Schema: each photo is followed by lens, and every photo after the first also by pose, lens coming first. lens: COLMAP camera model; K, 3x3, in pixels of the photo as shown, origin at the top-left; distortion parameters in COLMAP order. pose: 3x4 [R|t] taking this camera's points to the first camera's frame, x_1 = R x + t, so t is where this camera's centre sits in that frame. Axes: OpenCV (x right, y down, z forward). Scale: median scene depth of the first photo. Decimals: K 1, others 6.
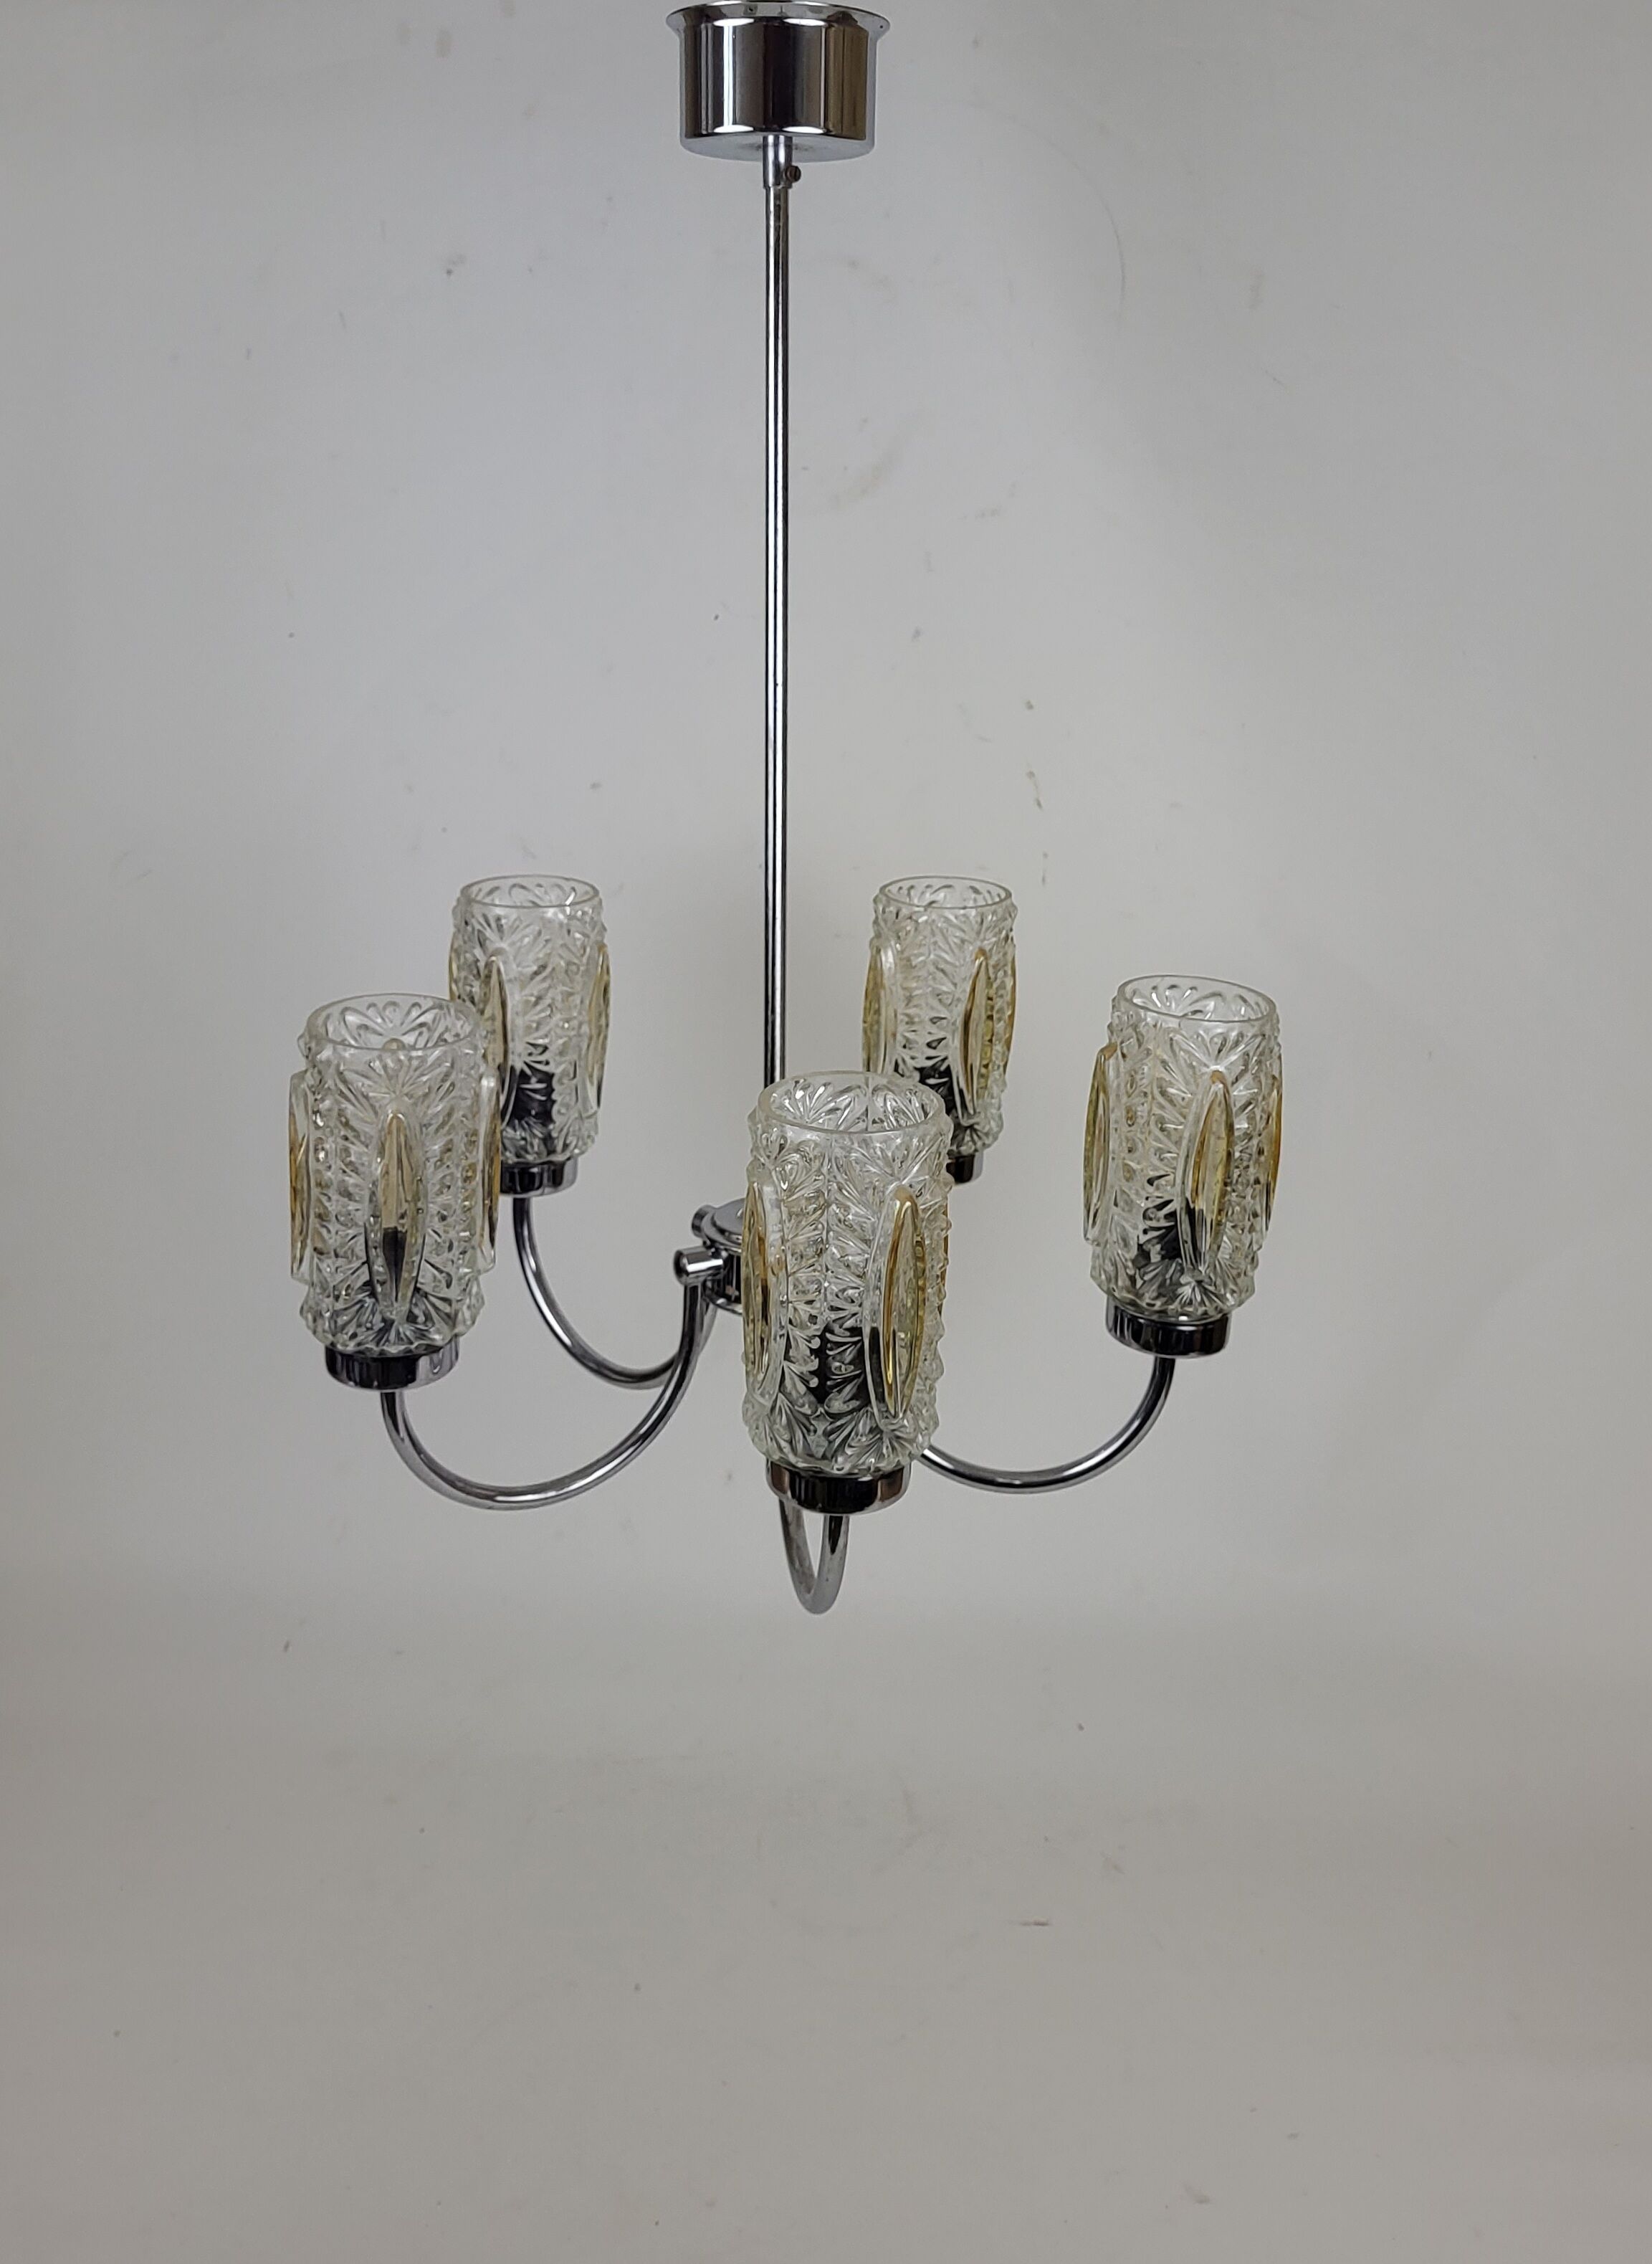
lens RADIAL K [[2200.1, 0, 851.7], [0, 2200.1, 859.7], [0, 0, 1]] dist [0.016121, 0.027722]
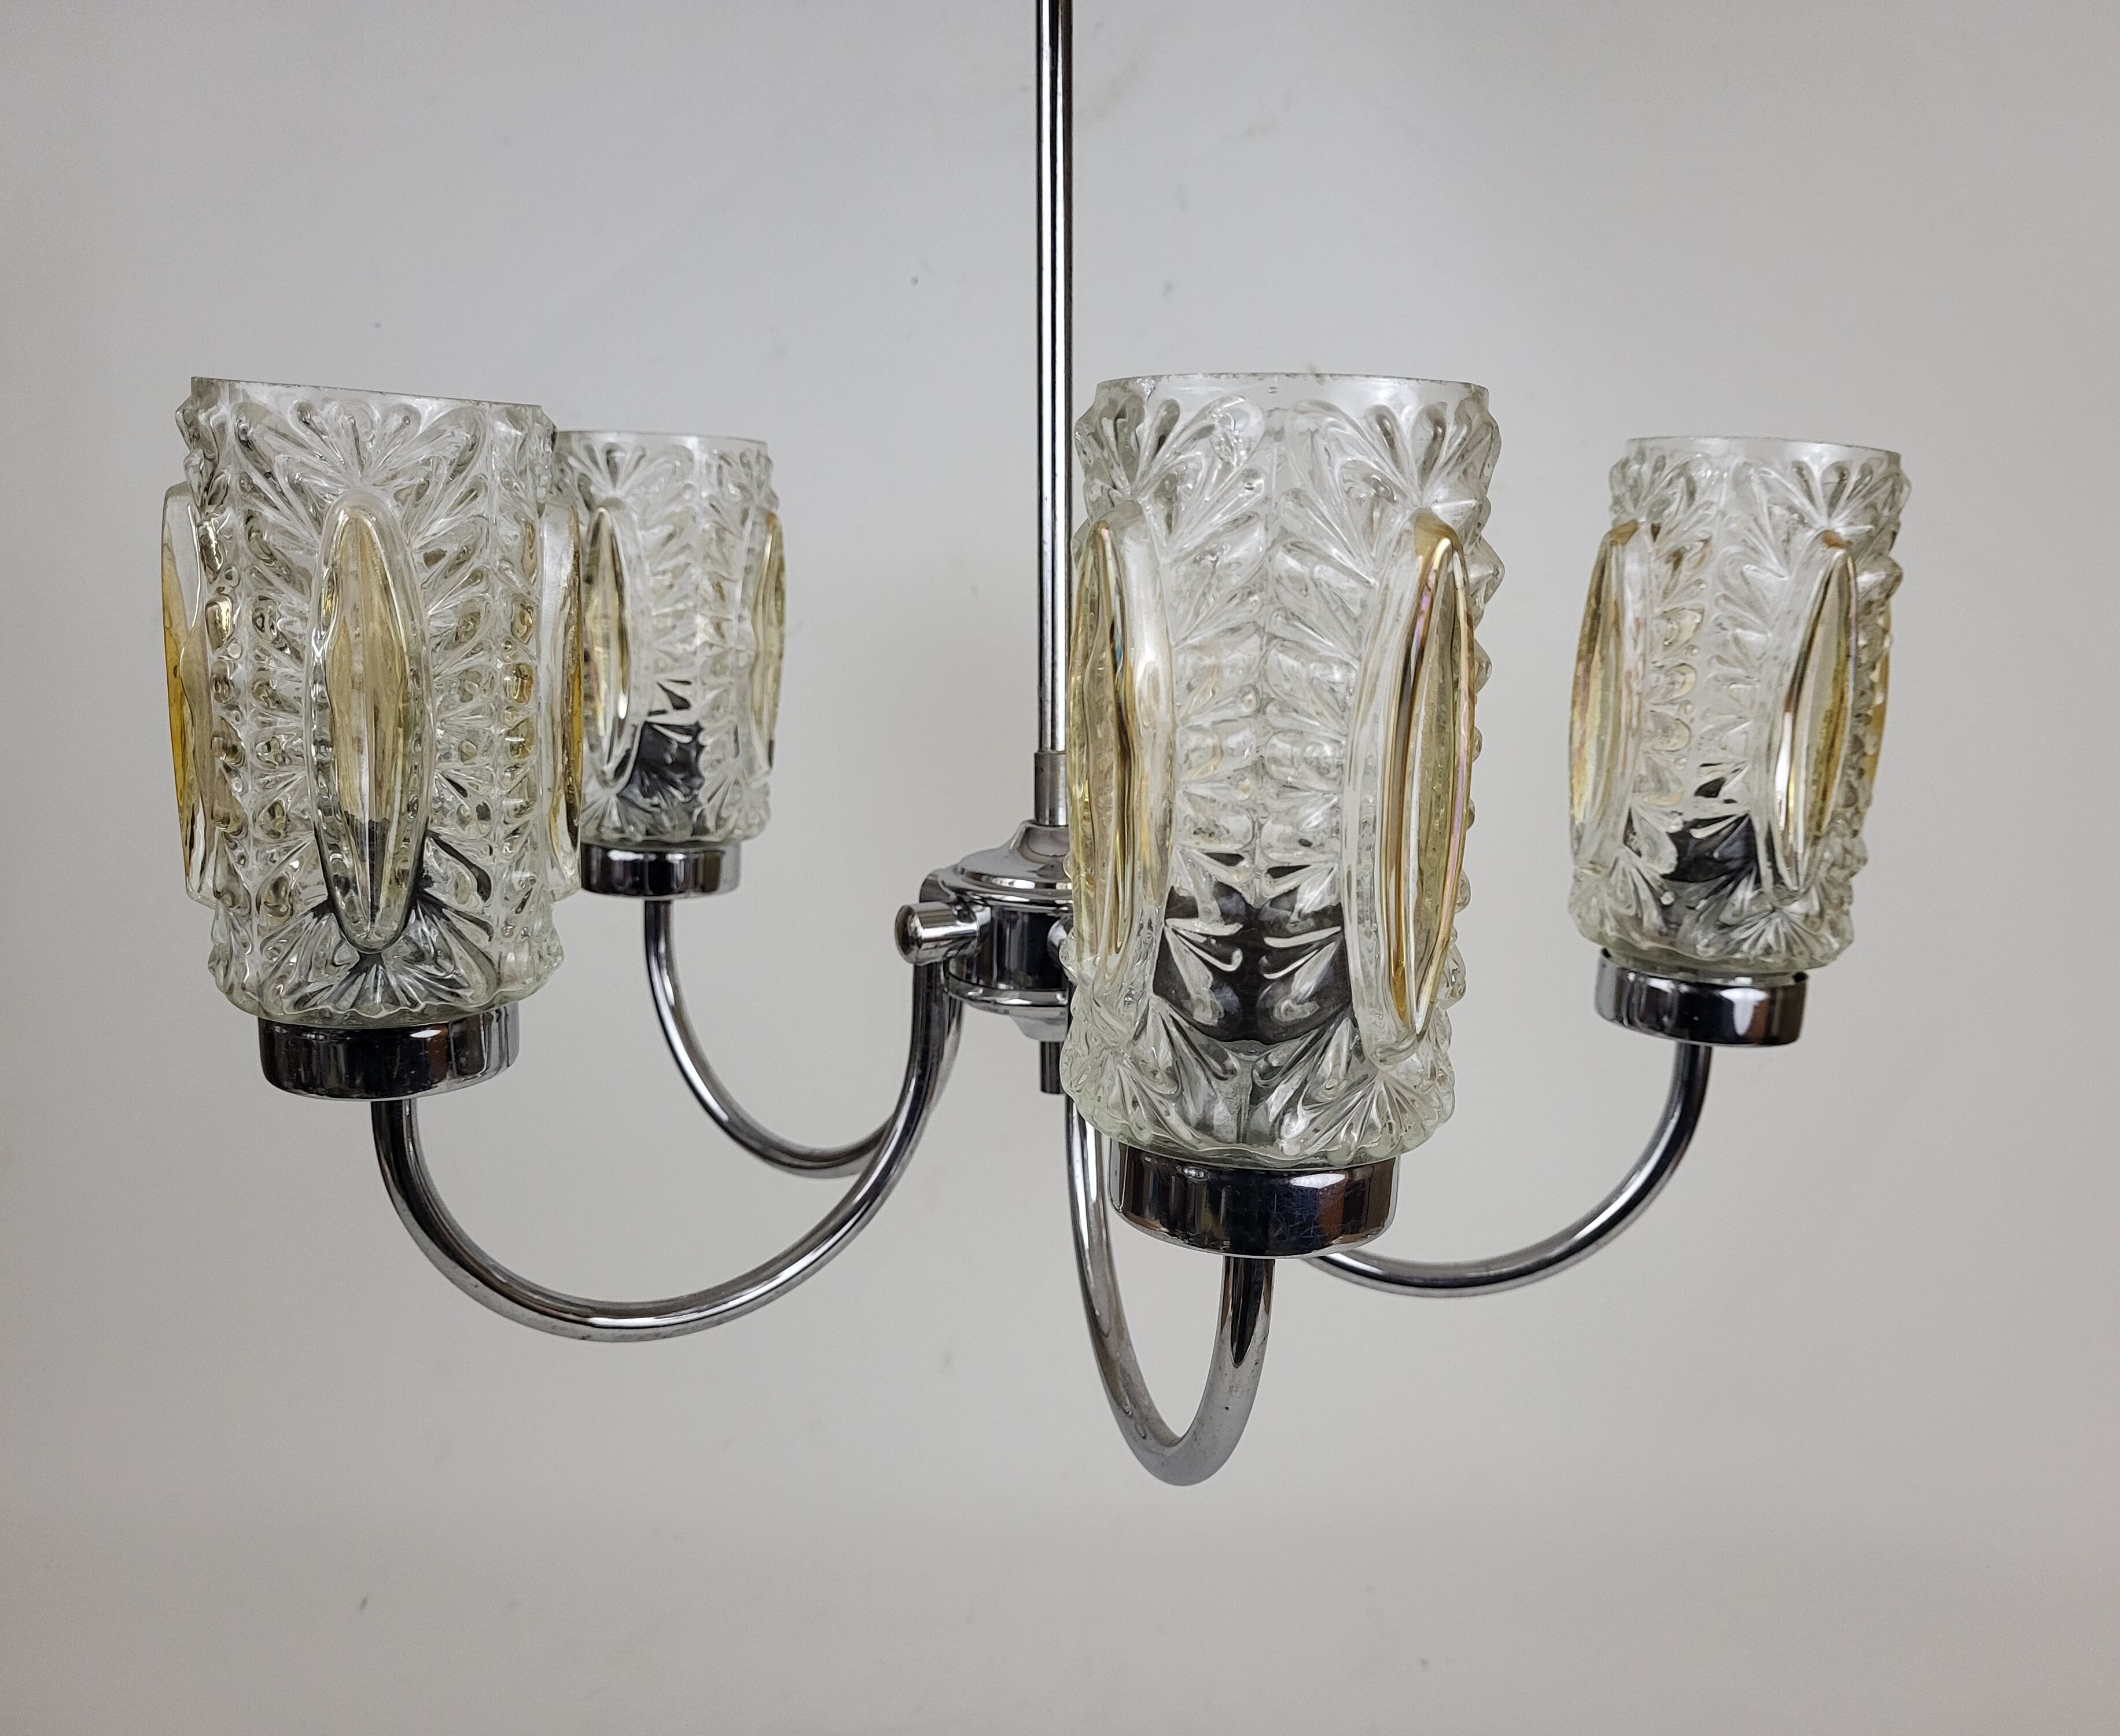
lens RADIAL K [[1788.6, 0, 1123.5], [0, 1788.6, 875.1], [0, 0, 1]] dist [0.008099, 0.003015]
pose [[0.996955, -0.016508, 0.076207, -0.056979], [0.019262, 0.999182, -0.035543, 0.191363], [-0.075558, 0.036903, 0.996458, 0.514094]]
